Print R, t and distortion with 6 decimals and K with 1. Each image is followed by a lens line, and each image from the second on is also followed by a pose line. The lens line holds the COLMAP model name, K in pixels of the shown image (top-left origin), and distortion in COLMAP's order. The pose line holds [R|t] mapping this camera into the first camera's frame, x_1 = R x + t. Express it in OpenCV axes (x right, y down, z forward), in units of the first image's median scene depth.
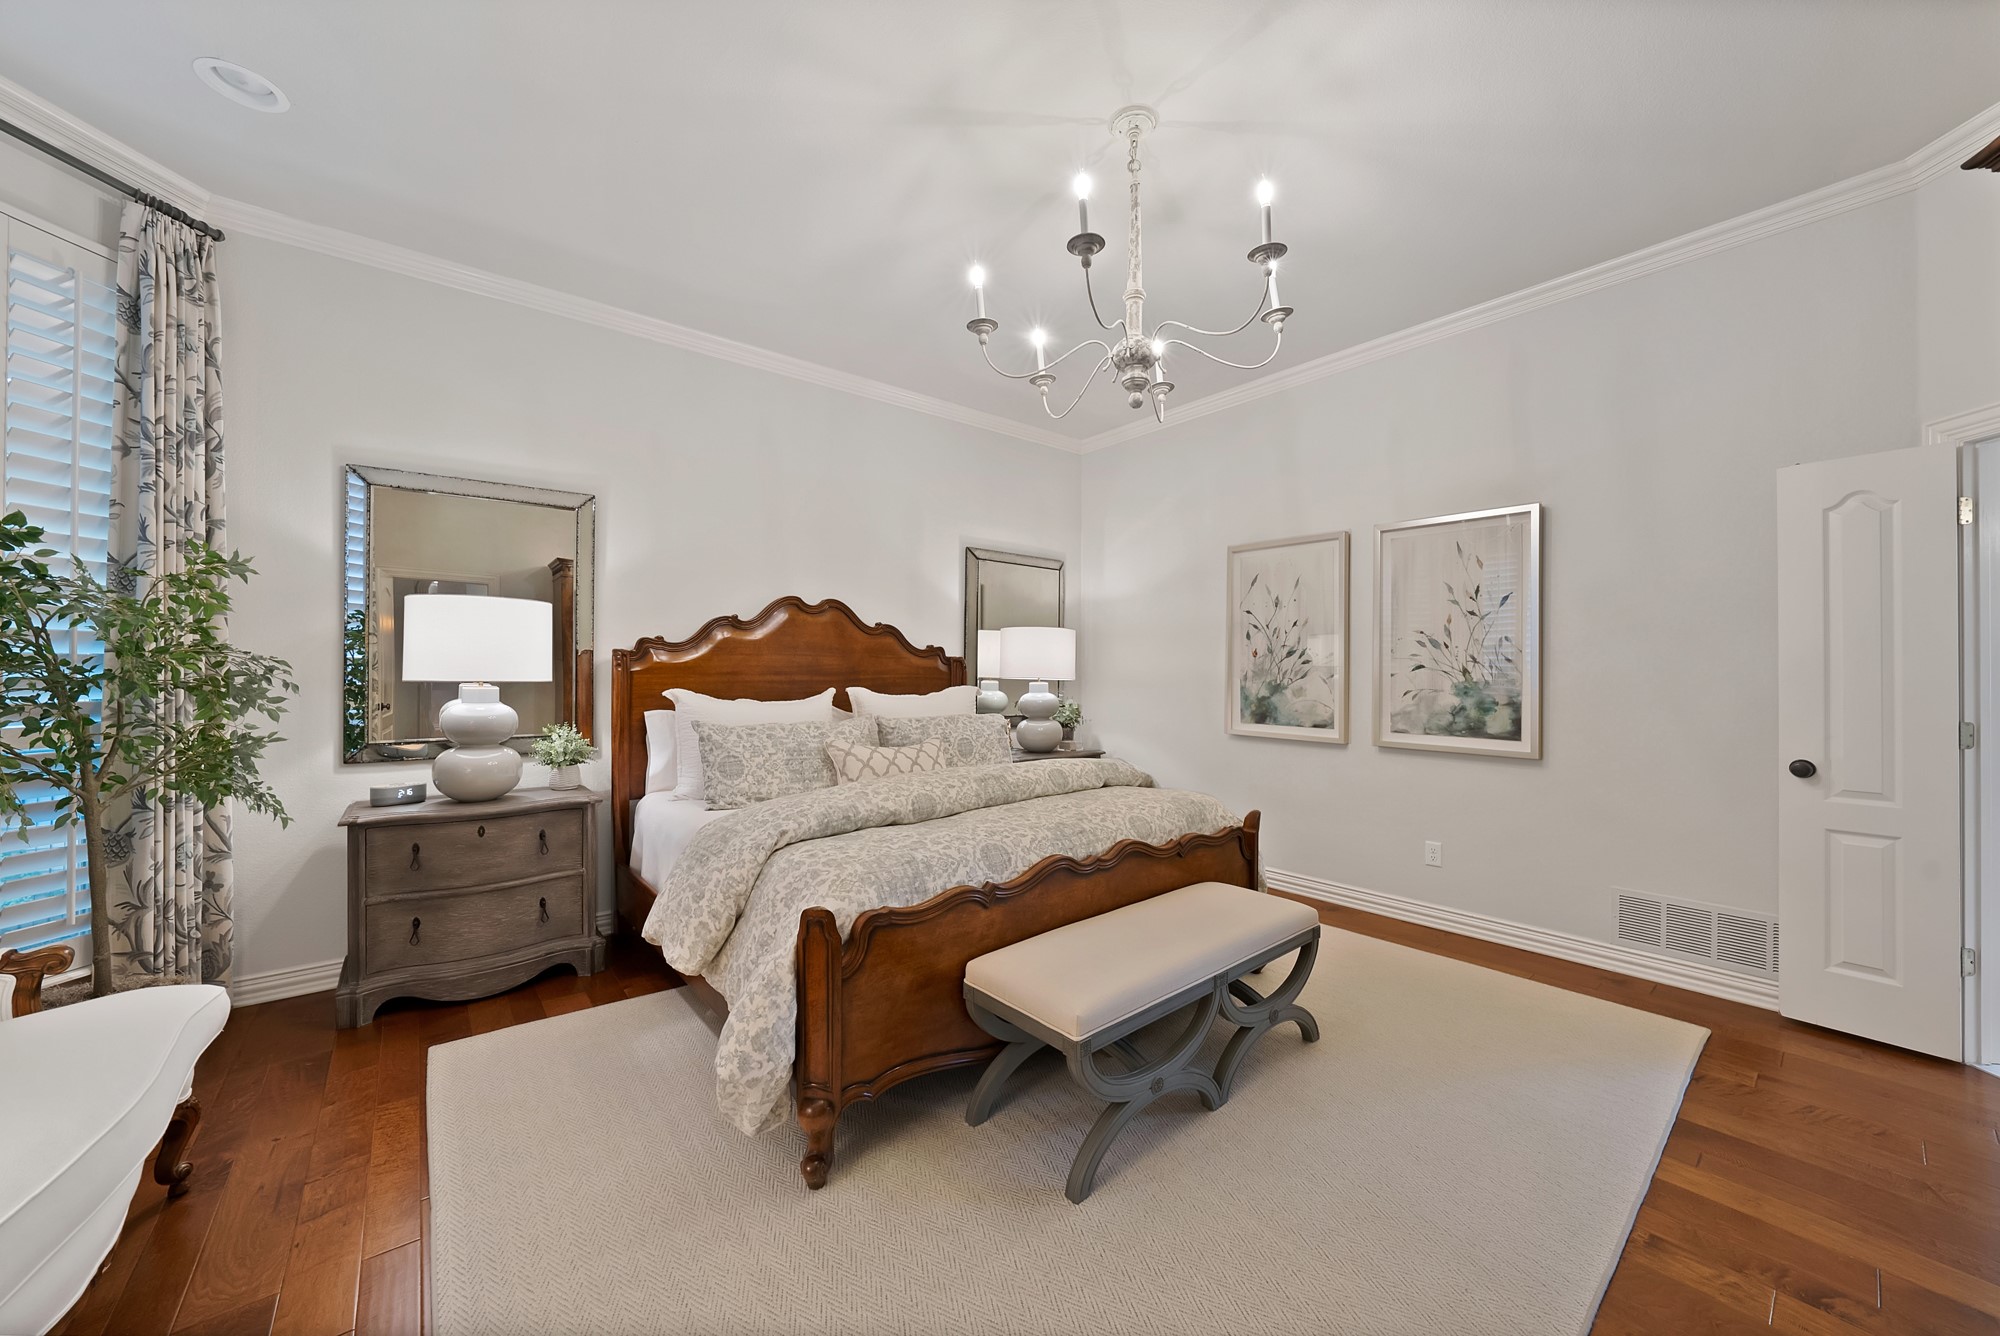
lens RADIAL K [[717.7, 0, 998.5], [0, 717.7, 659.9], [0, 0, 1]] dist [-0.001030, -0.000058]
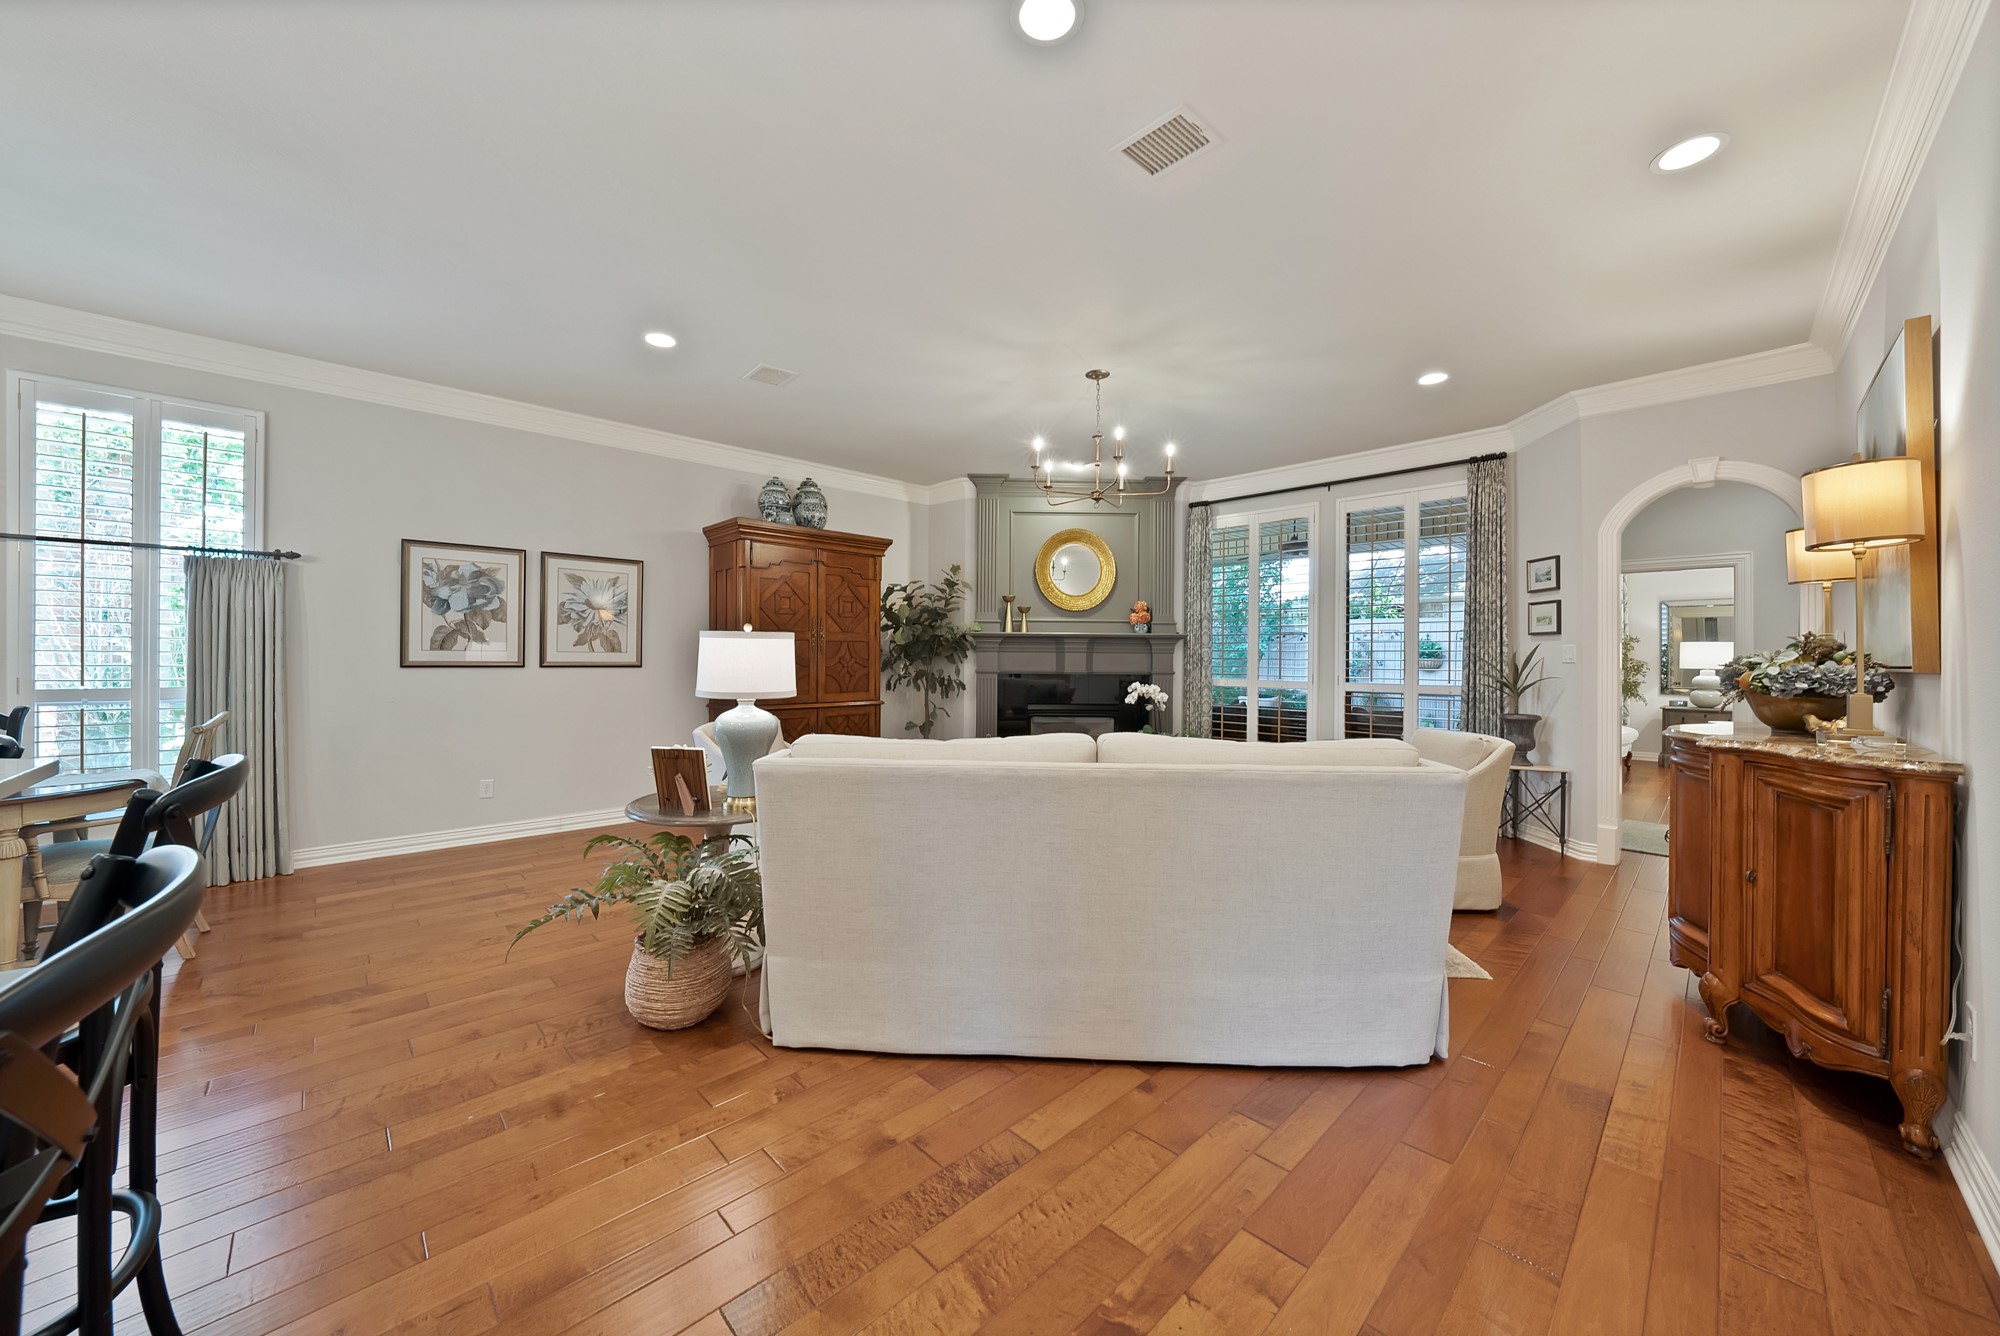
lens RADIAL K [[717.7, 0, 998.5], [0, 717.7, 659.9], [0, 0, 1]] dist [-0.001030, -0.000058]
pose [[0.091602, 0.002787, -0.995792, 2.046022], [0.000529, 0.999996, 0.002847, -0.018479], [0.995796, -0.000787, 0.091600, -2.286398]]
